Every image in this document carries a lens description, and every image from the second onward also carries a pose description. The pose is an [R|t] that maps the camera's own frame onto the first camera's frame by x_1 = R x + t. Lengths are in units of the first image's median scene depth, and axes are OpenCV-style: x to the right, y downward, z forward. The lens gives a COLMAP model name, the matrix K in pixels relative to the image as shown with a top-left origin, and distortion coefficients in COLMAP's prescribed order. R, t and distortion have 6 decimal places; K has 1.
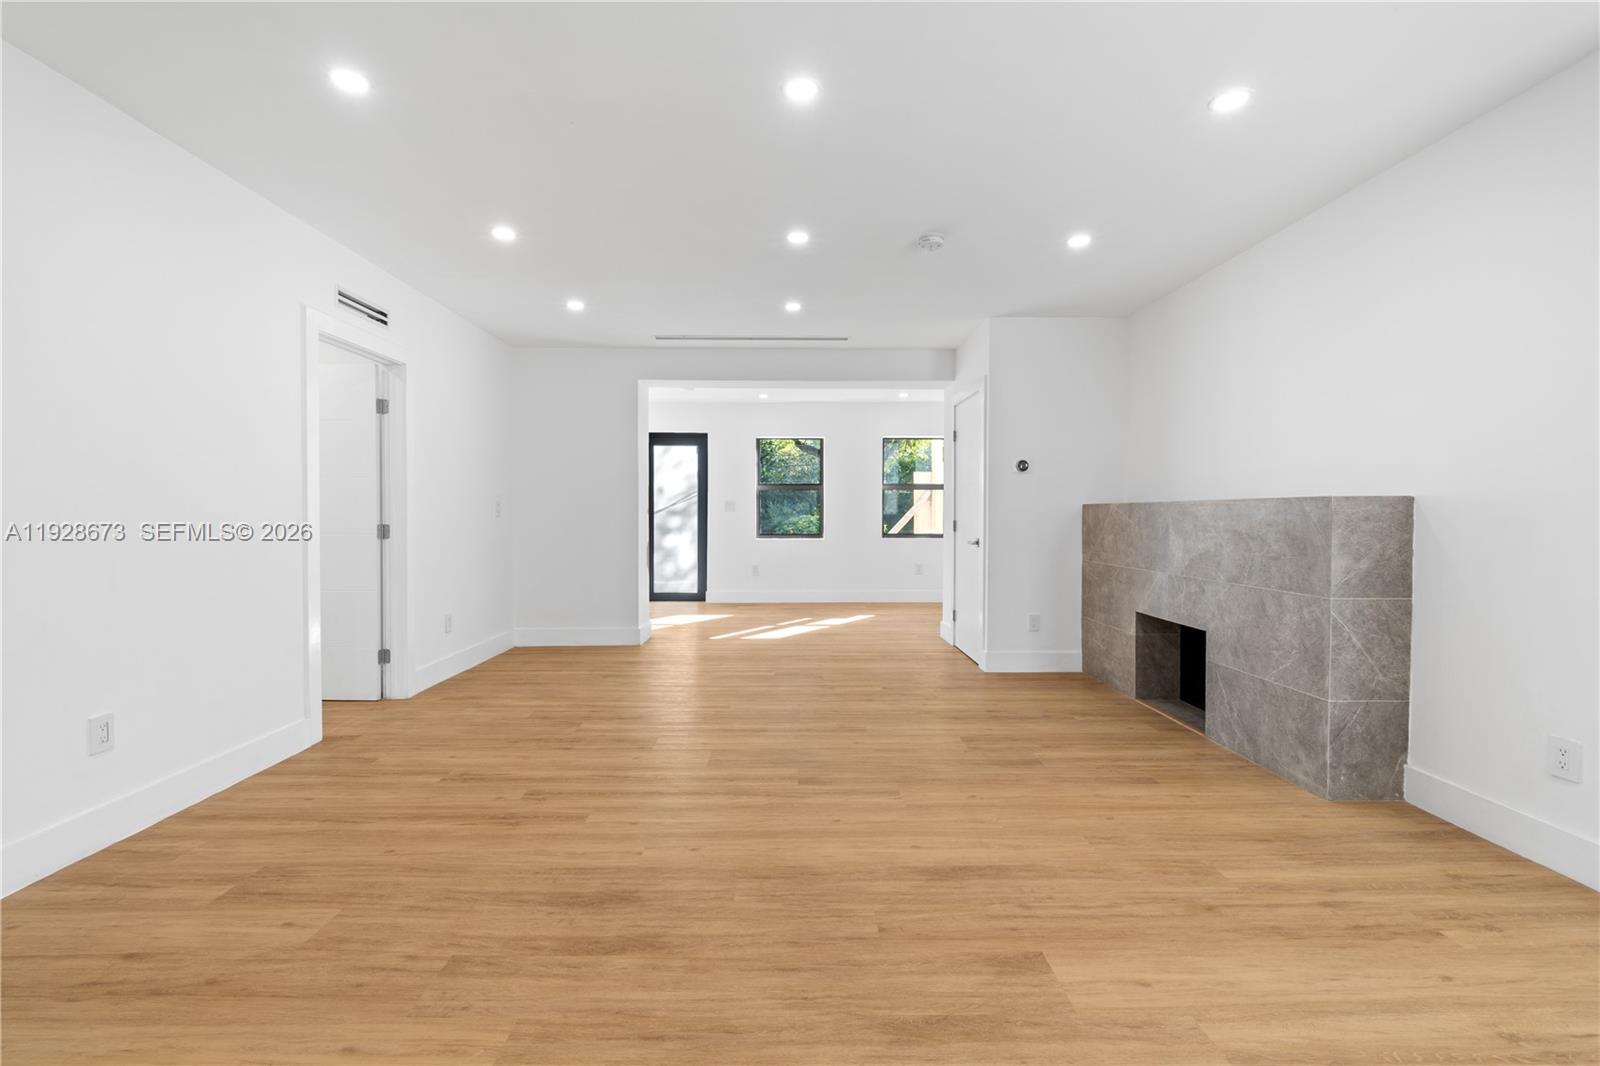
lens RADIAL K [[688.0, 0, 805.3], [0, 688.0, 517.6], [0, 0, 1]] dist [-0.006677, 0.001144]
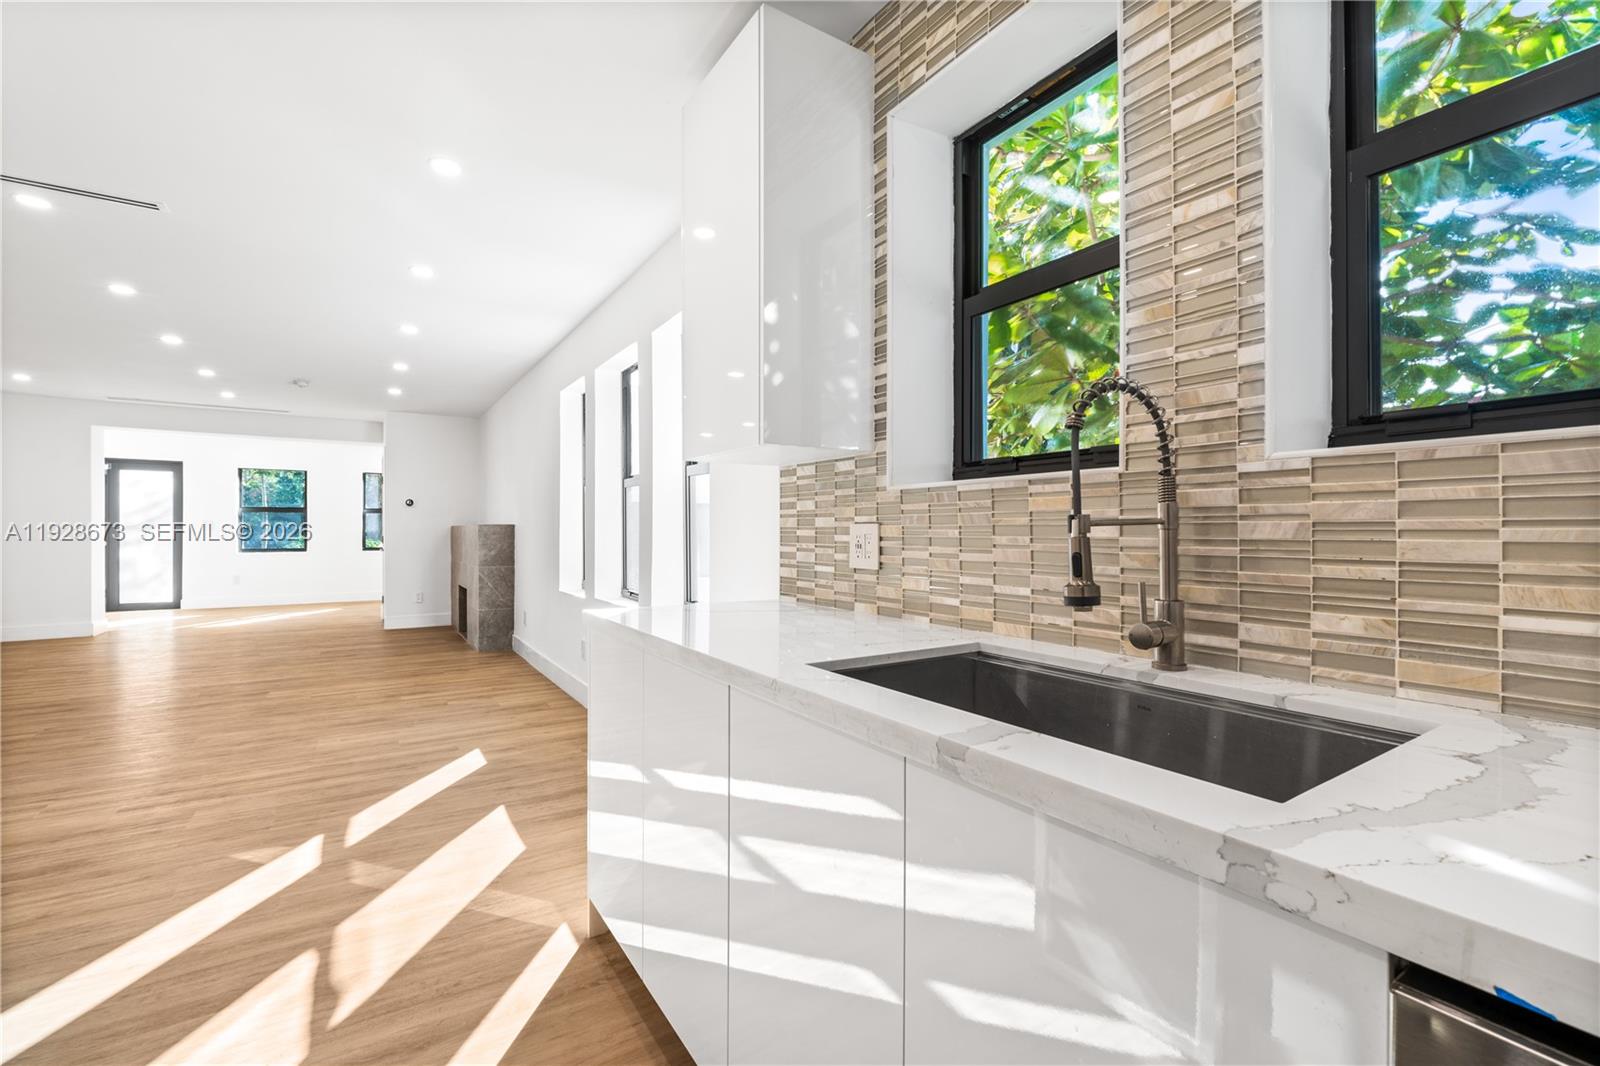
lens RADIAL K [[688.0, 0, 808.6], [0, 688.0, 535.8], [0, 0, 1]] dist [-0.006677, 0.001144]
pose [[0.855698, -0.001346, 0.517473, 0.278587], [0.001863, 0.999998, -0.000480, 0.006416], [-0.517472, 0.001375, 0.855699, -0.896369]]
